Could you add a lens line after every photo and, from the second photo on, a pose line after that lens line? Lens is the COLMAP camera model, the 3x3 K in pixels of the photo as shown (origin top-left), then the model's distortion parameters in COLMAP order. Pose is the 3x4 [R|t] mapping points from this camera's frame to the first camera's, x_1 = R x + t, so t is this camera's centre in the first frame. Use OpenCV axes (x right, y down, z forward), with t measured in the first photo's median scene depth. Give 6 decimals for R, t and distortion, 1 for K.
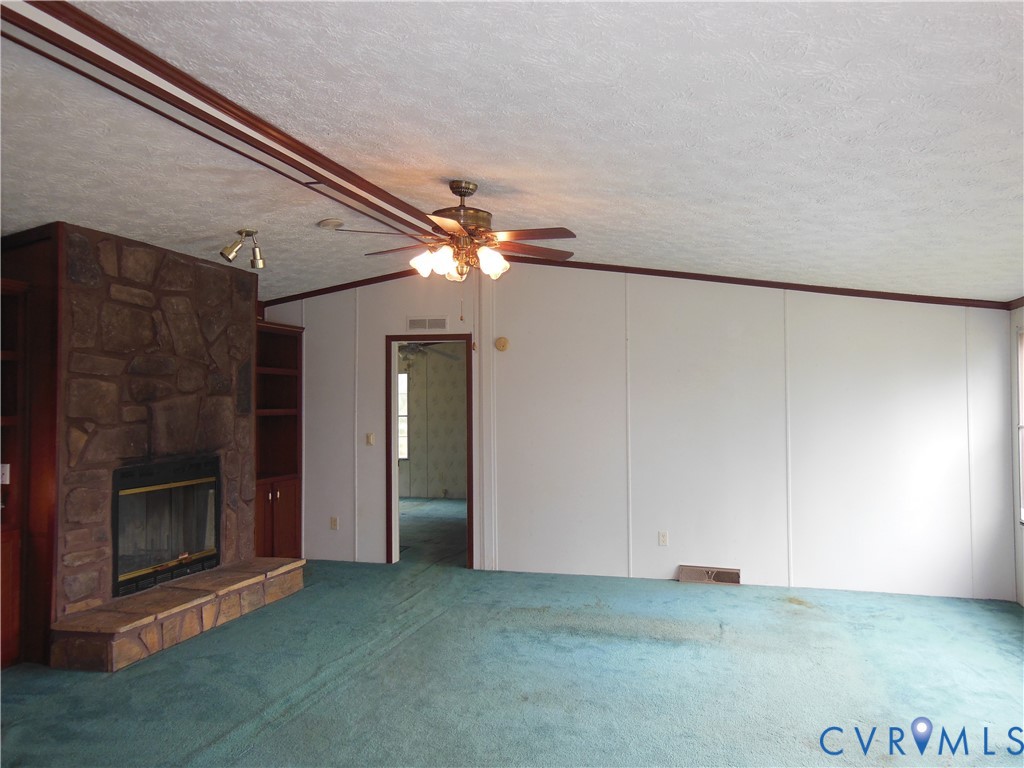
lens RADIAL K [[775.2, 0, 512.0], [0, 775.2, 384.0], [0, 0, 1]] dist [-0.009361, 0.088388]
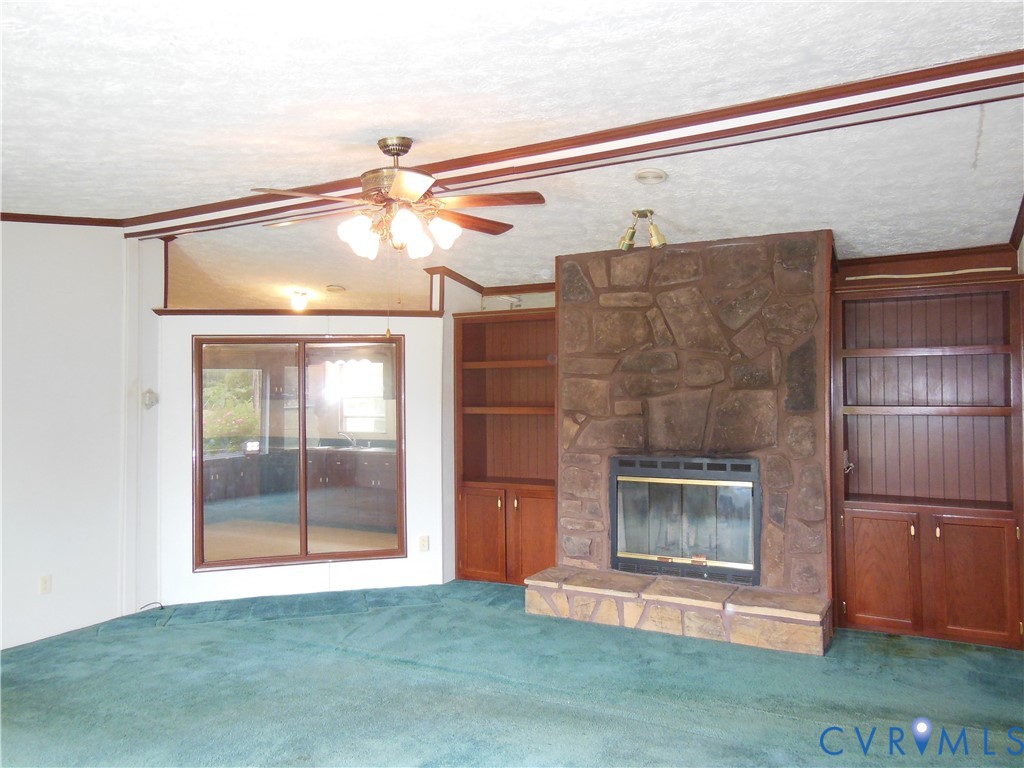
lens RADIAL K [[775.2, 0, 512.0], [0, 775.2, 384.0], [0, 0, 1]] dist [-0.009361, 0.088388]
pose [[-0.206138, -0.009623, -0.978476, 0.605302], [0.028526, 0.999468, -0.015839, 0.017525], [0.978107, -0.031177, -0.205754, 1.058836]]
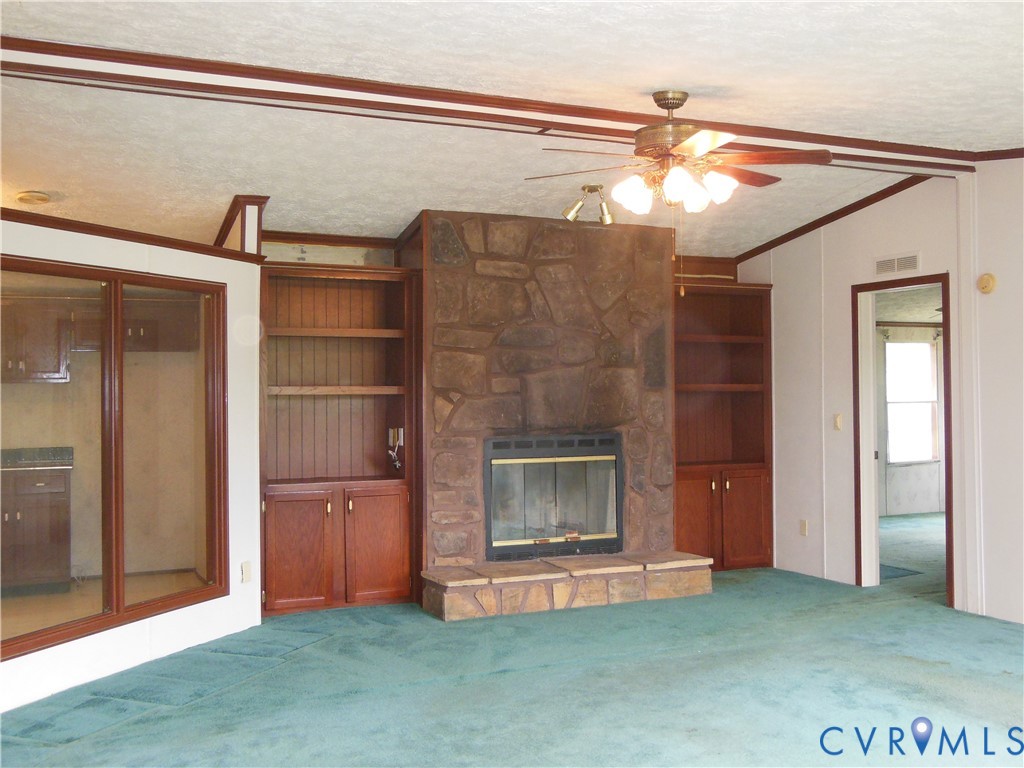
lens RADIAL K [[1013.4, 0, 512.0], [0, 1013.4, 384.0], [0, 0, 1]] dist [-0.001557, 0.013965]
pose [[0.652513, -0.012224, -0.757679, 0.519818], [0.022407, 0.999744, 0.003168, 0.032552], [0.757446, -0.019044, 0.652620, 0.141137]]
